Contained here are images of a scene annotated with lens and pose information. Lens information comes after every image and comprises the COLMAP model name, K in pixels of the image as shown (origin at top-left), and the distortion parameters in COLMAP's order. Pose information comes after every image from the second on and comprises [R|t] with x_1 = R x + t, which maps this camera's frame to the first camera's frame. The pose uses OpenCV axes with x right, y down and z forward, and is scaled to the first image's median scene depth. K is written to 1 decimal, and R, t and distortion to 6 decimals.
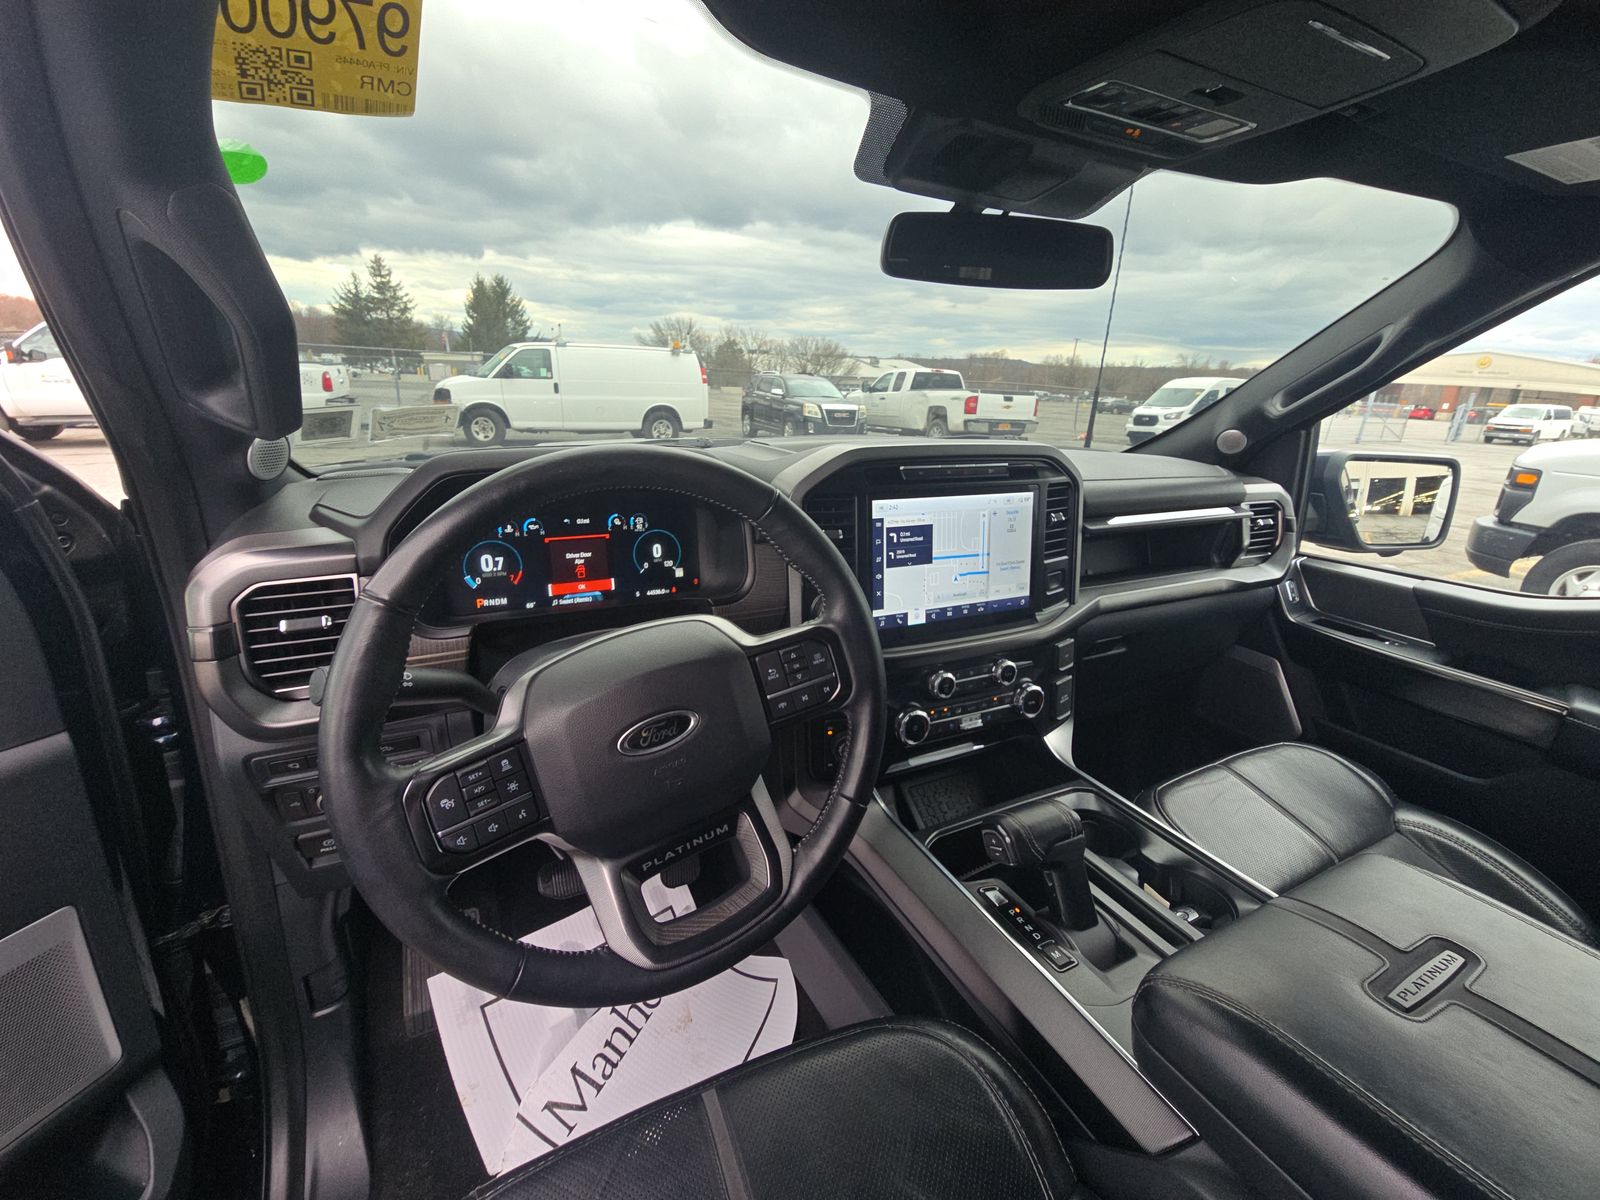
lens RADIAL K [[654.9, 0, 800.0], [0, 654.9, 600.0], [0, 0, 1]] dist [0.008061, -0.000200]
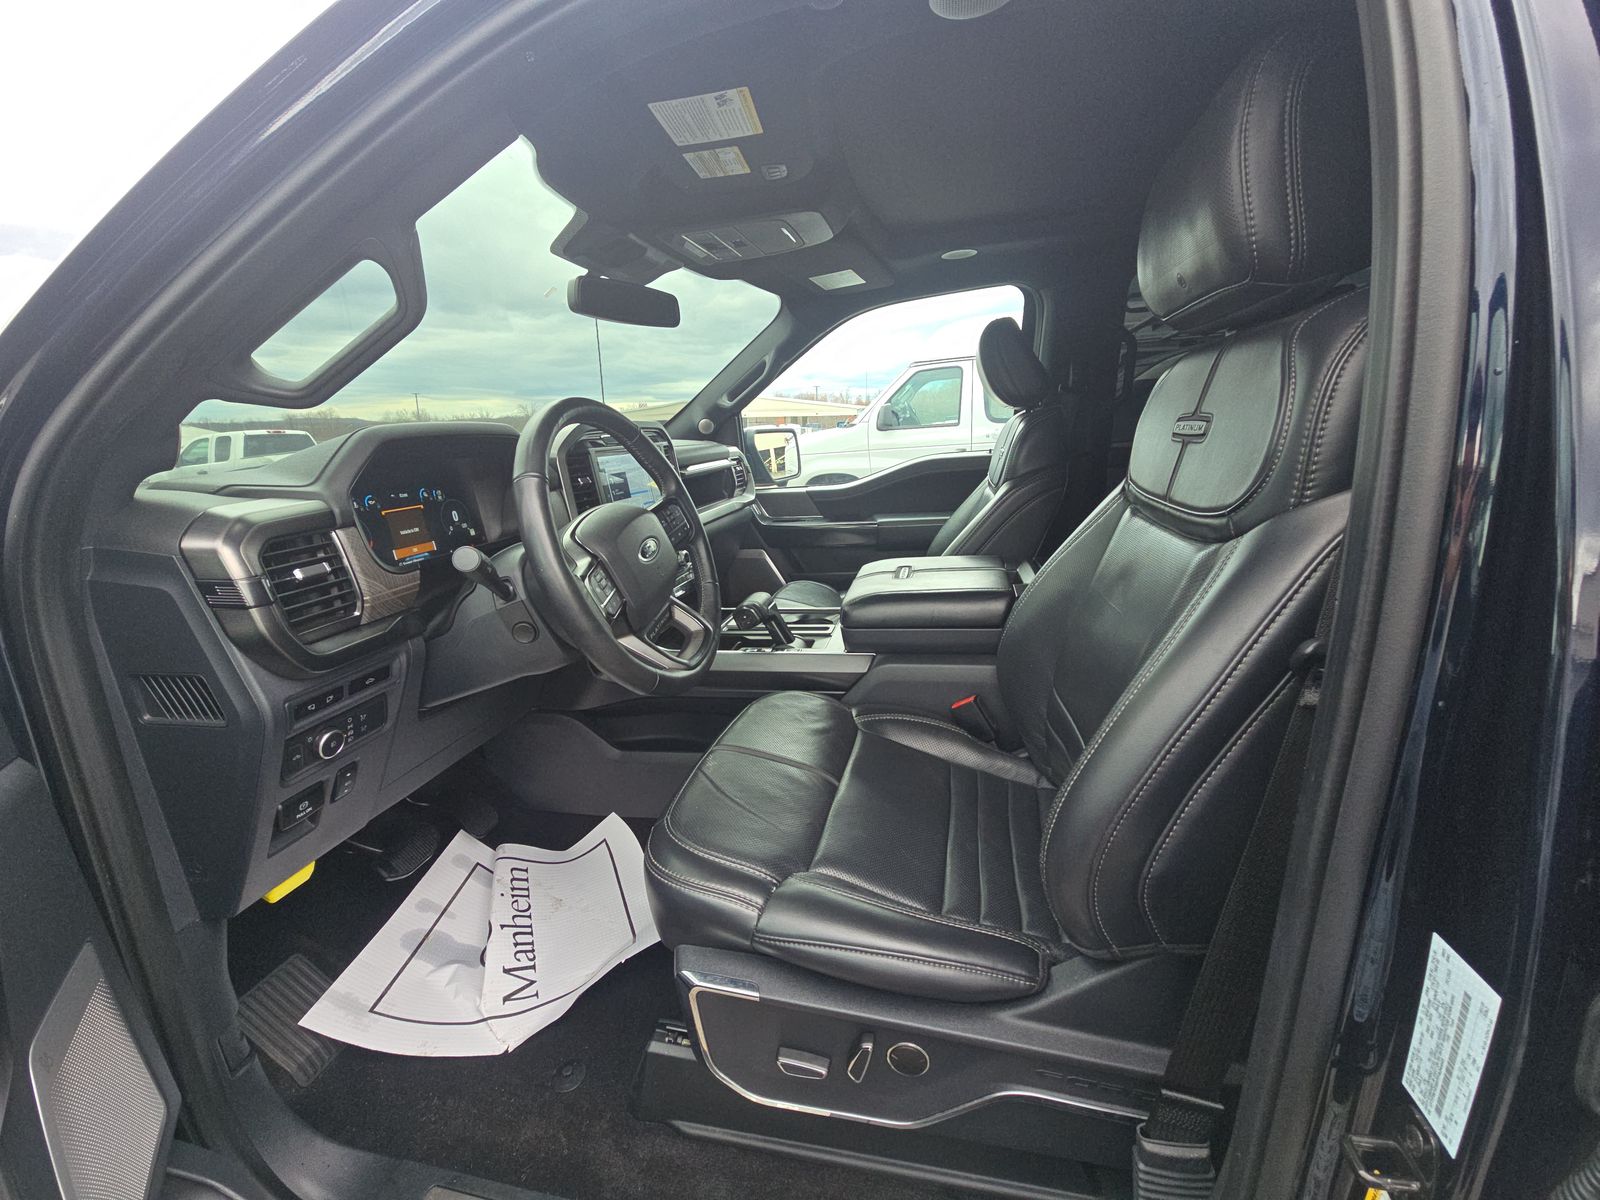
lens RADIAL K [[640.5, 0, 800.0], [0, 640.5, 600.0], [0, 0, 1]] dist [-0.000808, -0.000152]
pose [[0.632670, -0.266085, 0.727274, -0.583296], [0.311861, 0.947145, 0.075234, 0.151972], [-0.708853, 0.179210, 0.682211, -0.223298]]
